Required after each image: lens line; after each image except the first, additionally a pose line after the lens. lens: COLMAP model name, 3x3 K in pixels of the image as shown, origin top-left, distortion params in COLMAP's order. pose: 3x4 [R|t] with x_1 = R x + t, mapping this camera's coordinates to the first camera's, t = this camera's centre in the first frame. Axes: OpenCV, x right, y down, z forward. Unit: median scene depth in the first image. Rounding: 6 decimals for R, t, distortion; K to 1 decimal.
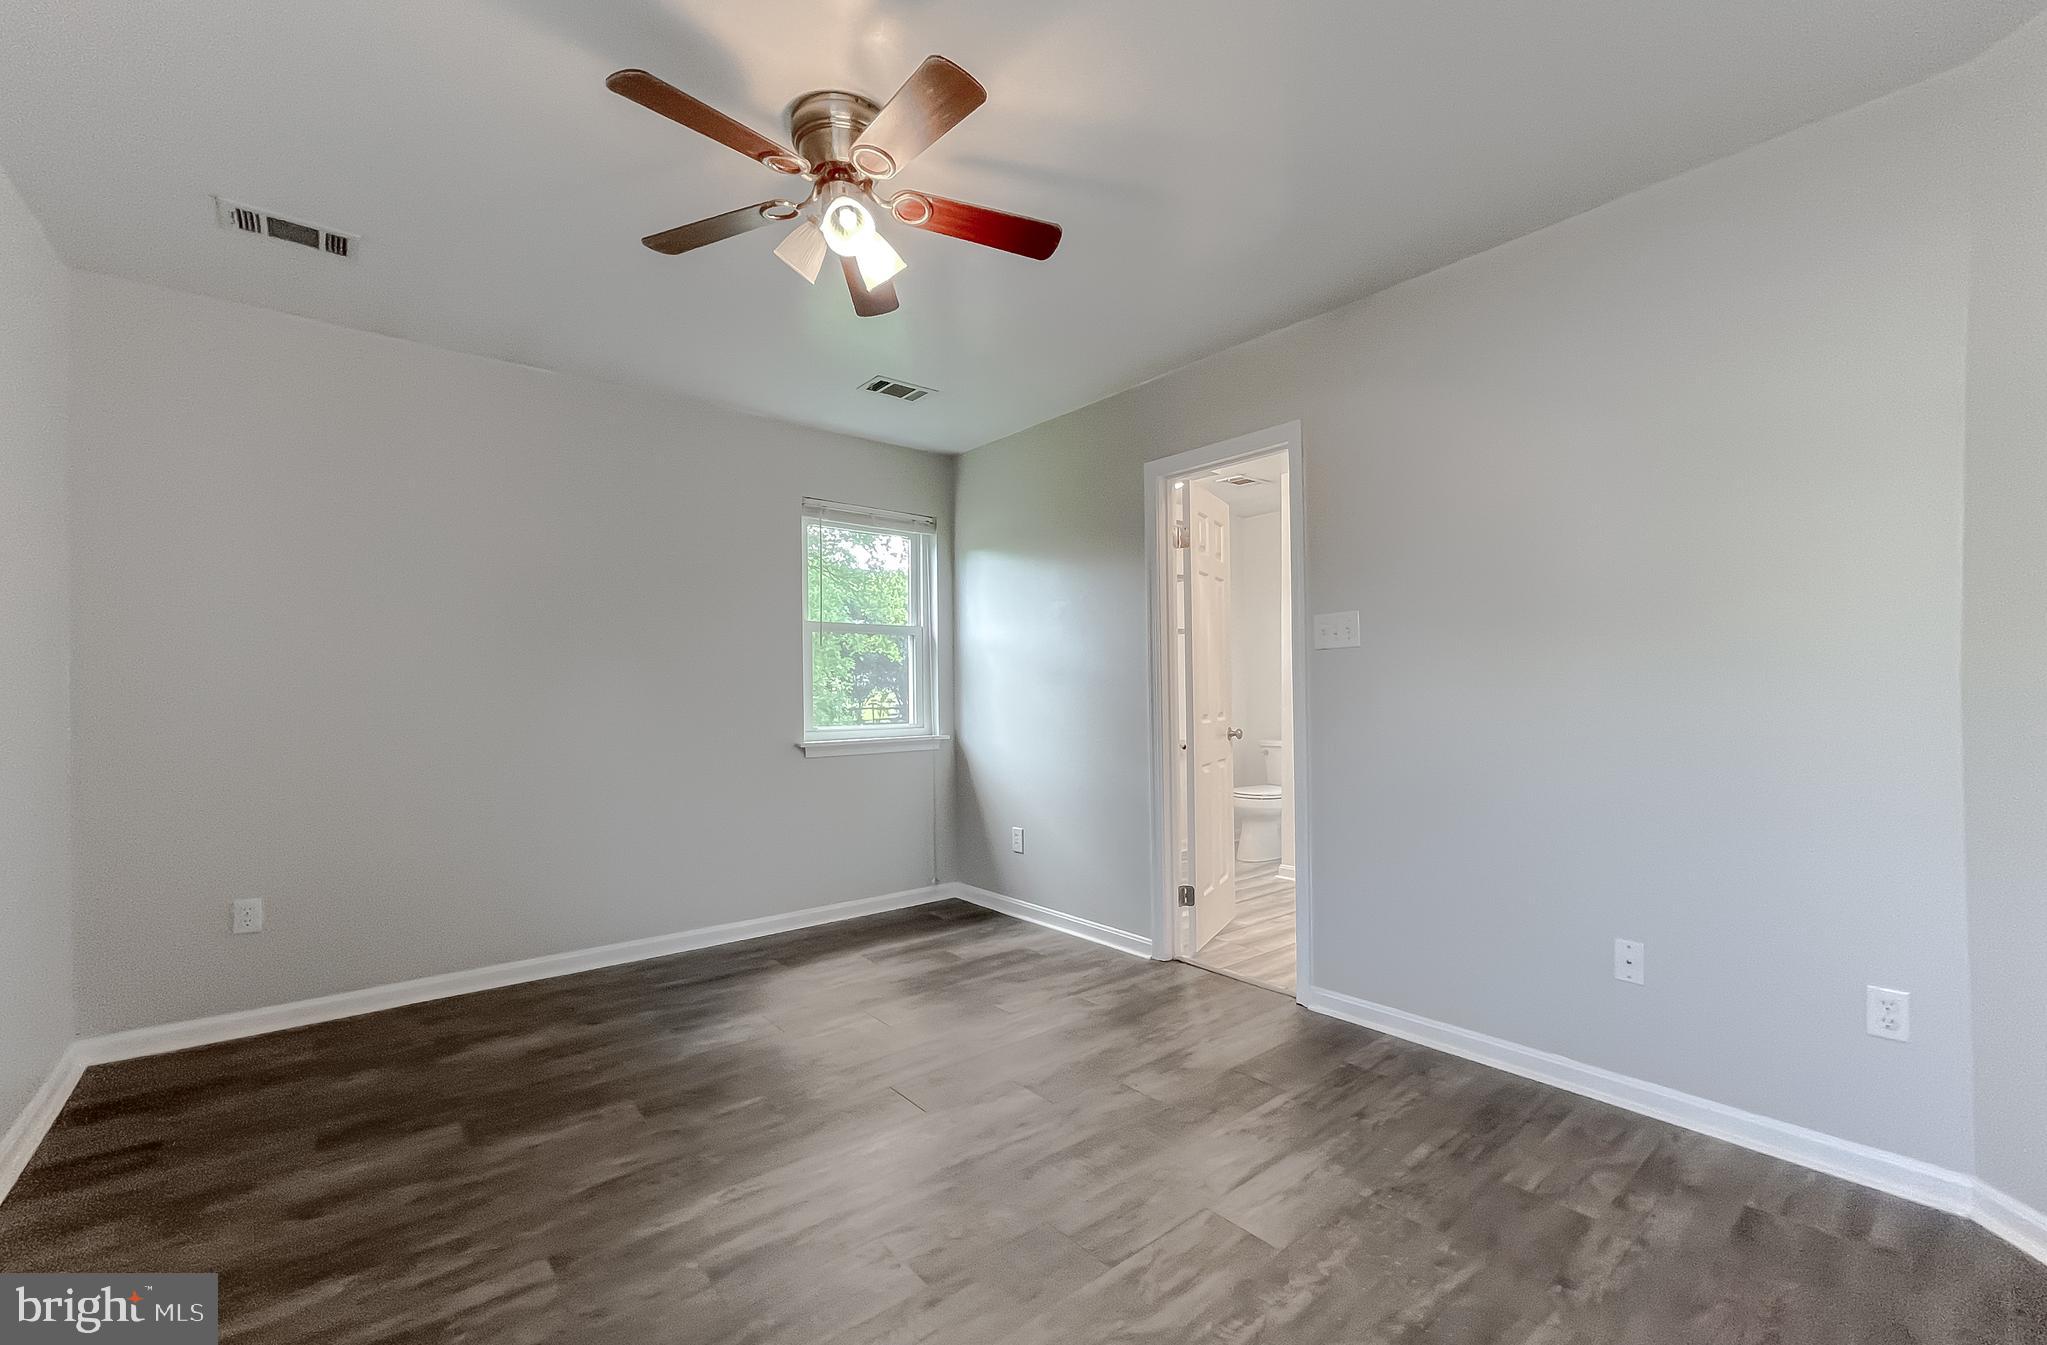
lens RADIAL K [[833.8, 0, 1012.2], [0, 833.8, 675.0], [0, 0, 1]] dist [-0.000566, 0.000647]
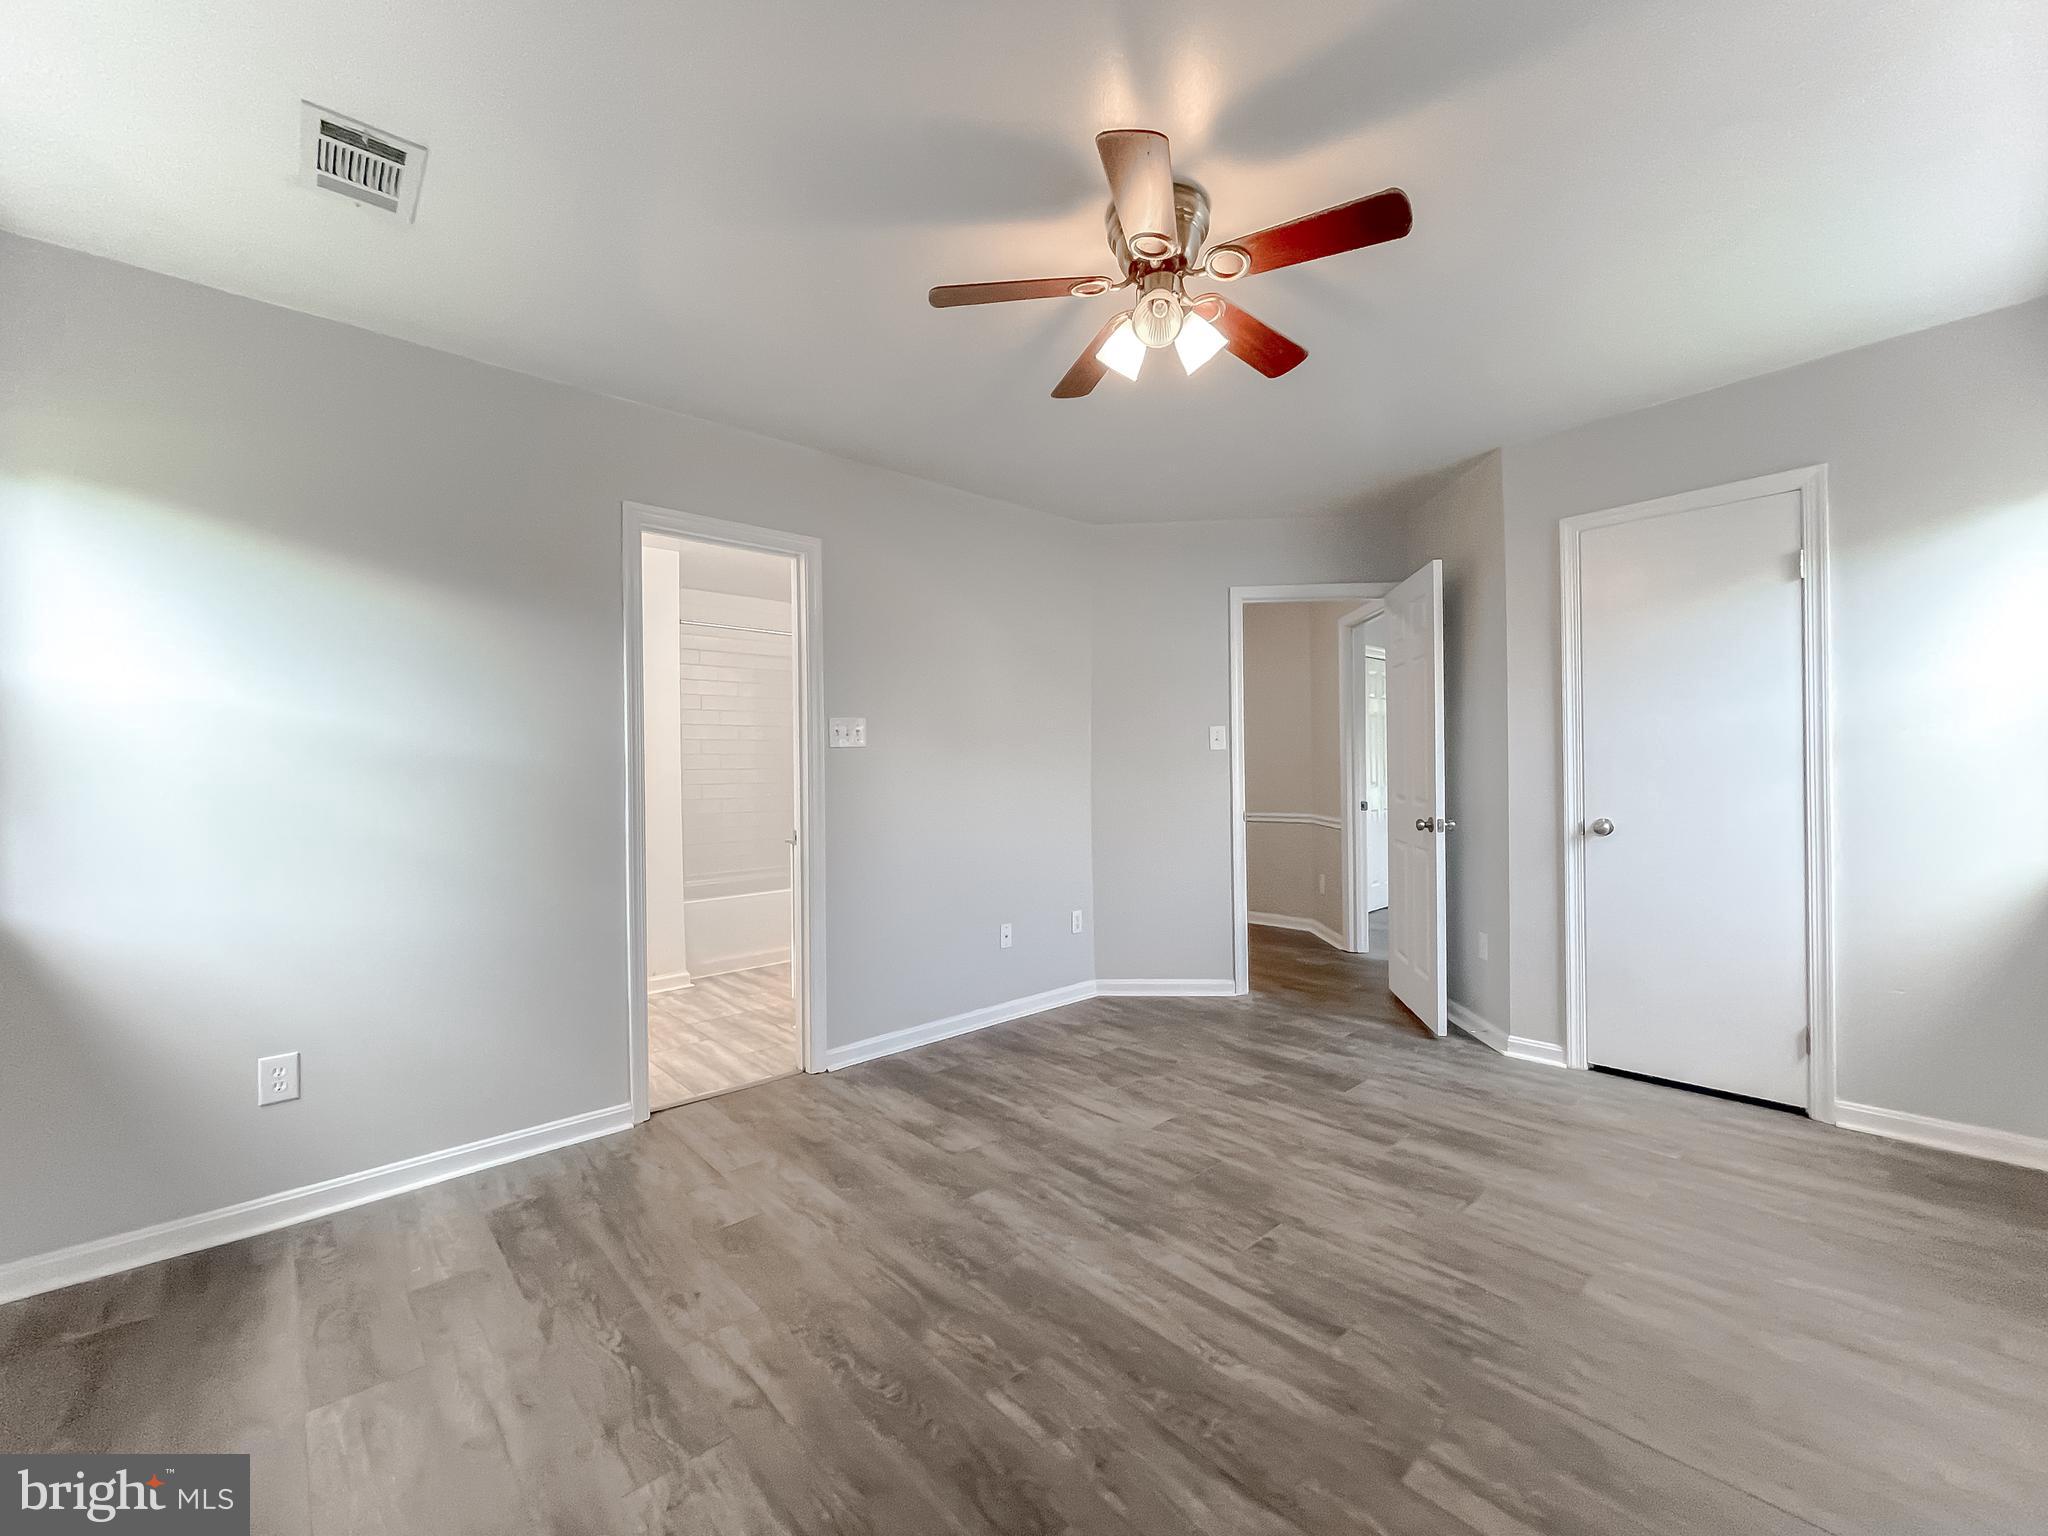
lens RADIAL K [[831.9, 0, 1024.0], [0, 831.9, 768.0], [0, 0, 1]] dist [-0.000581, -0.000052]
pose [[-0.047443, 0.011268, 0.998810, -0.997702], [-0.008458, 0.999896, -0.011682, 0.009212], [-0.998838, -0.009002, -0.047343, 1.033648]]
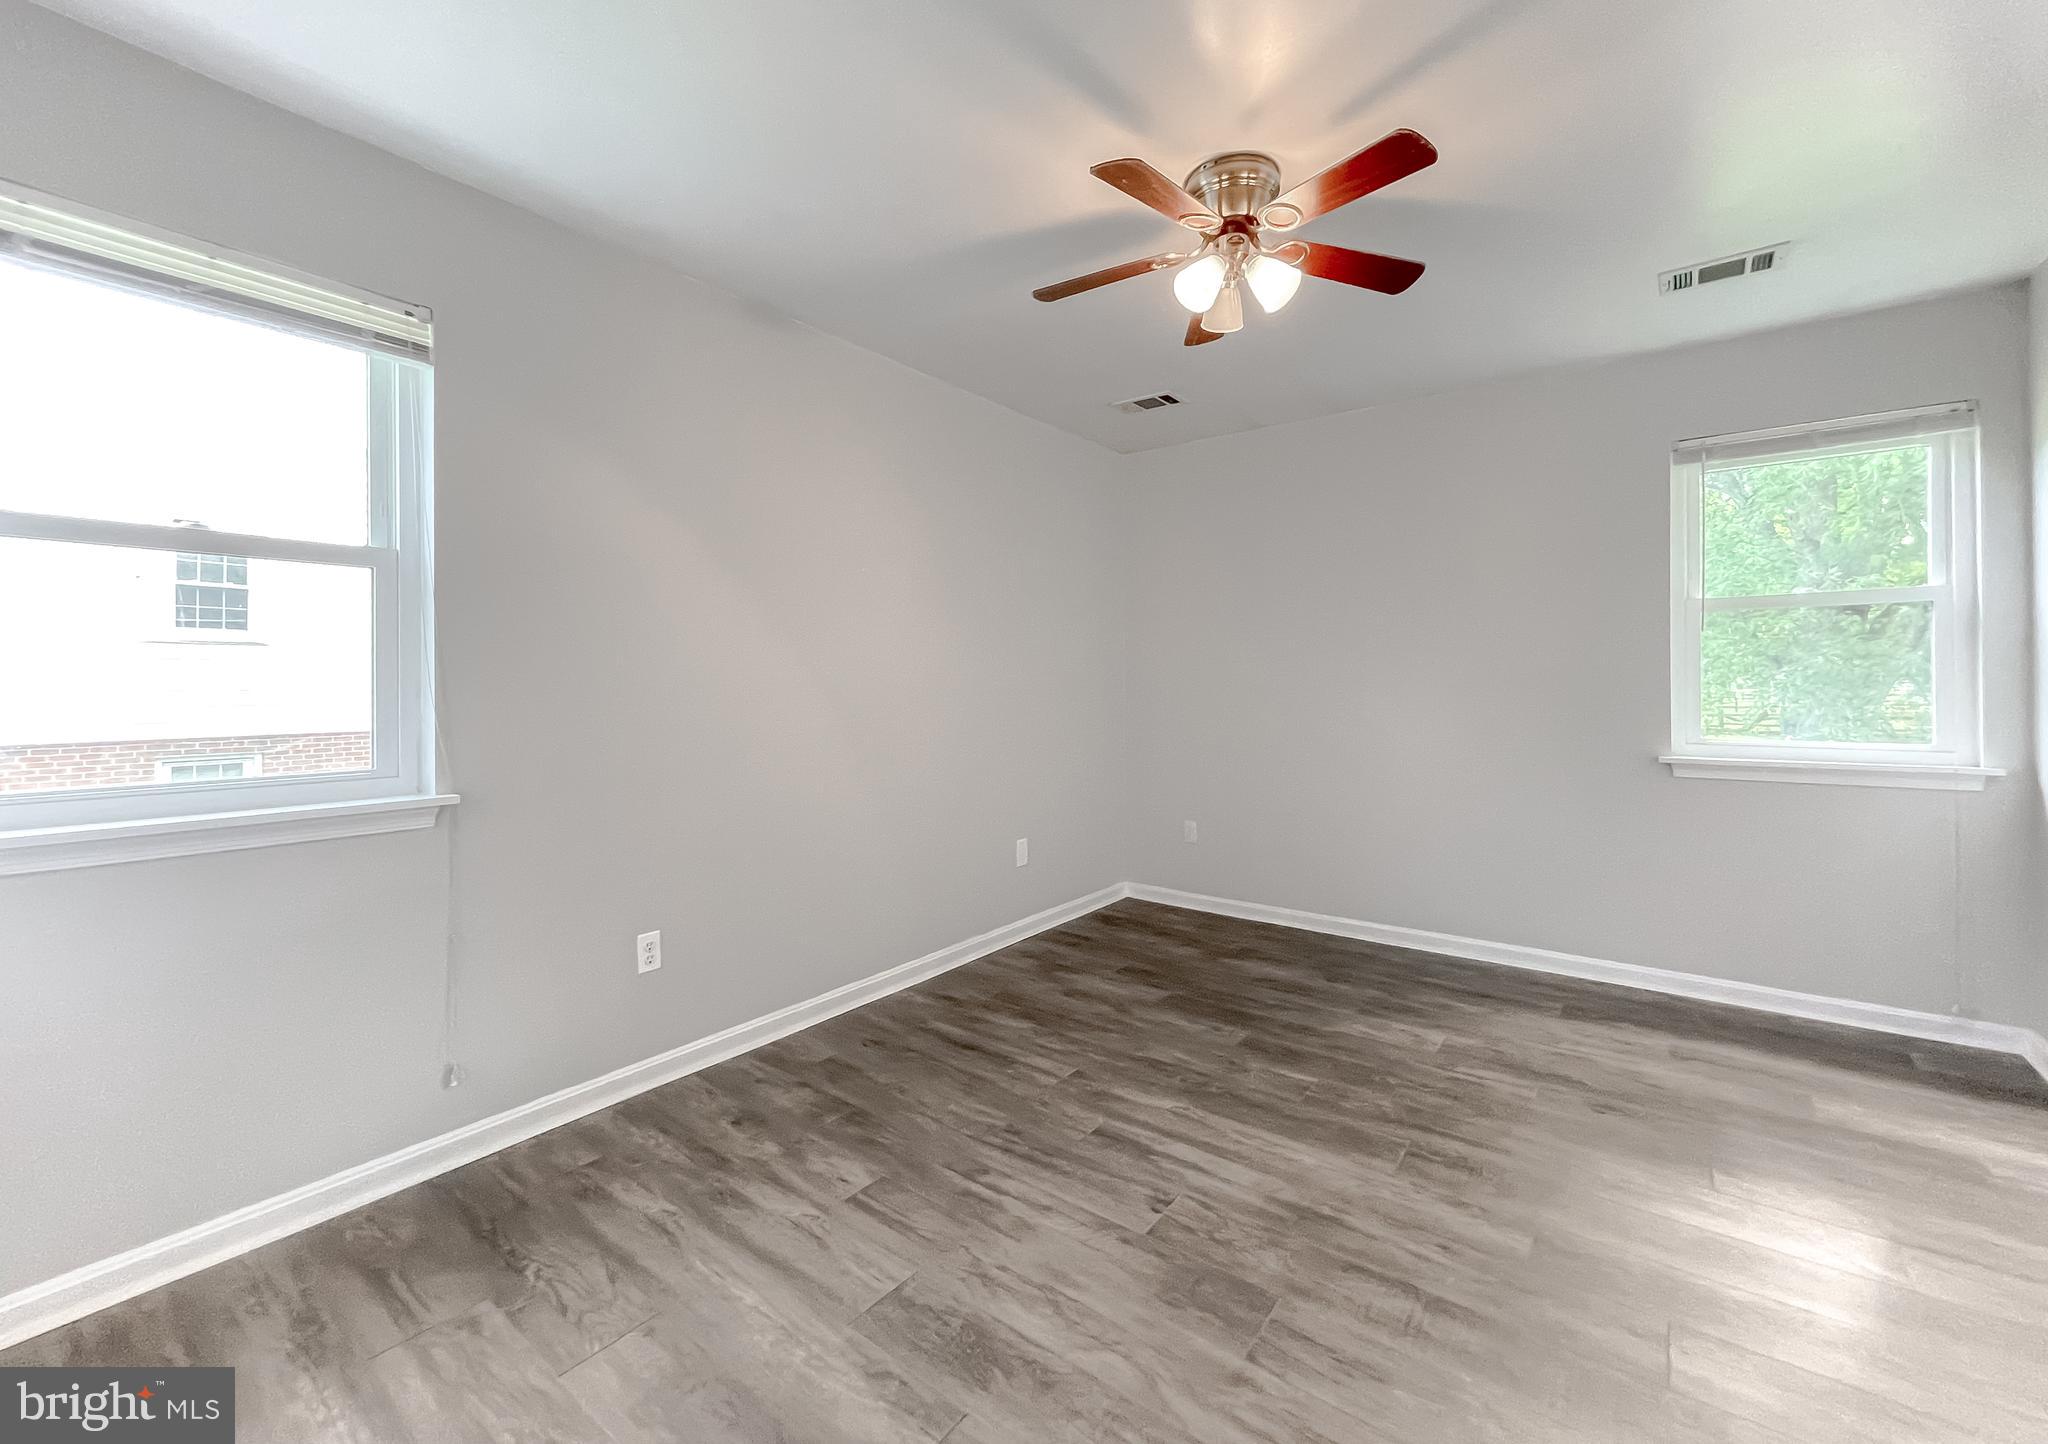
lens RADIAL K [[837.6, 0, 1024.5], [0, 837.6, 688.6], [0, 0, 1]] dist [0.001313, 0.000468]
pose [[0.226921, 0.011077, -0.973850, 0.671217], [0.025455, 0.999526, 0.017300, -0.023962], [0.973580, -0.028715, 0.226532, 0.419644]]
